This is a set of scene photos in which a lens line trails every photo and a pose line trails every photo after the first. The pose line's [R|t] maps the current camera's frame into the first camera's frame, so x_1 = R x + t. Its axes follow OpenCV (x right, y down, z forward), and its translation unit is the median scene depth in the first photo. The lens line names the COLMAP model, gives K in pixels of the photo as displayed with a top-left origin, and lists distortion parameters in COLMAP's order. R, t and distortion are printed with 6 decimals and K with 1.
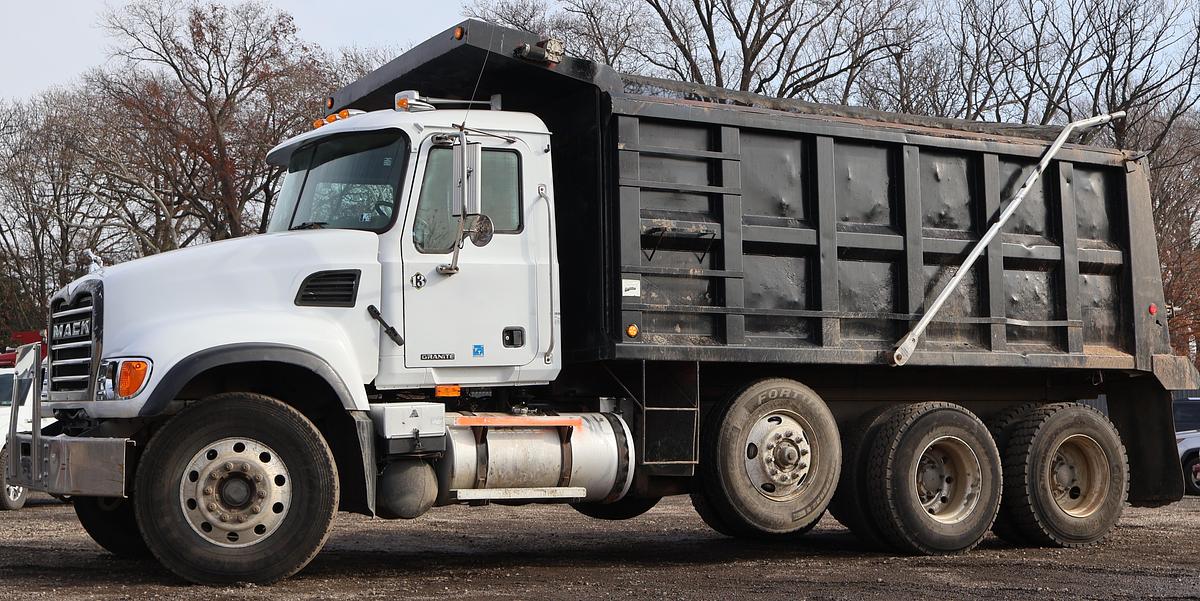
lens RADIAL K [[1814.0, 0, 600.0], [0, 1814.0, 300.5], [0, 0, 1]] dist [0.010536, -0.023563]
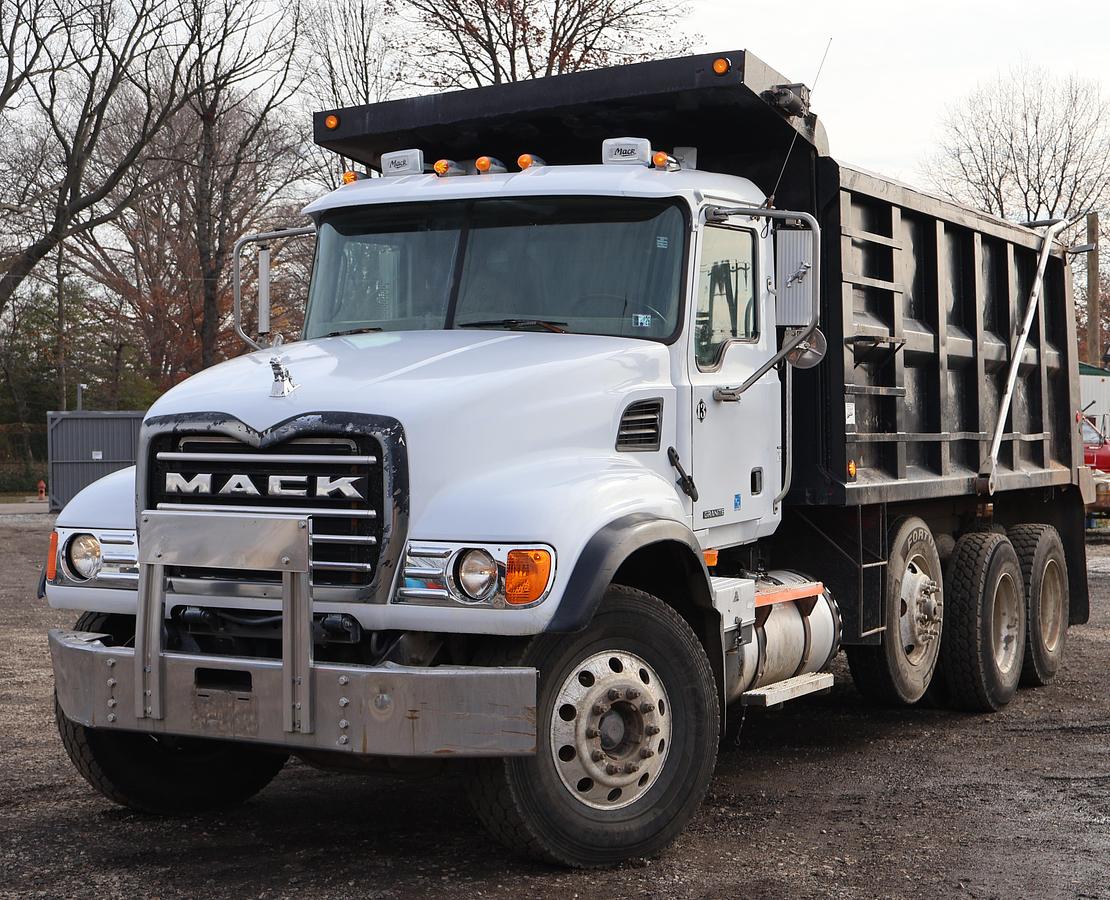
lens RADIAL K [[2069.8, 0, 660.1], [0, 2069.8, 487.3], [0, 0, 1]] dist [0.064653, -0.176802]
pose [[0.825694, -0.015556, 0.563904, -0.543335], [-0.037007, 0.995973, 0.081663, -0.044276], [-0.562903, -0.088297, 0.821793, 0.302753]]
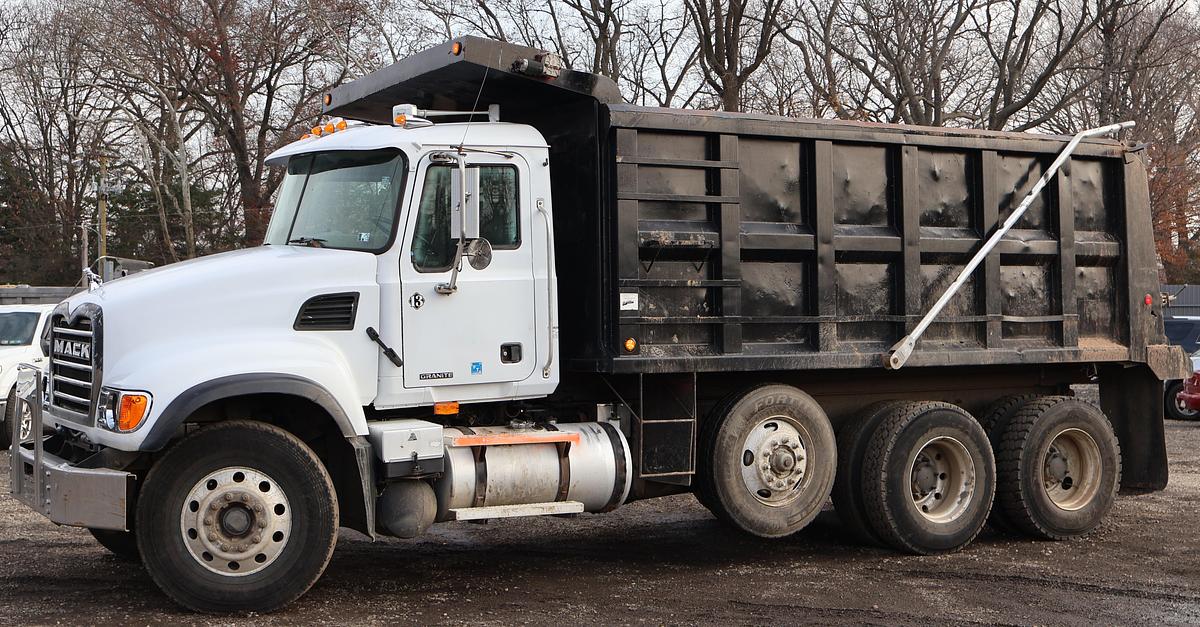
lens RADIAL K [[1765.3, 0, 577.0], [0, 1765.3, 280.7], [0, 0, 1]] dist [0.003019, 0.000038]
pose [[0.999947, 0.003139, -0.009800, -0.002036], [-0.002550, 0.998219, 0.059593, -0.074844], [0.009970, -0.059565, 0.998175, 0.027266]]
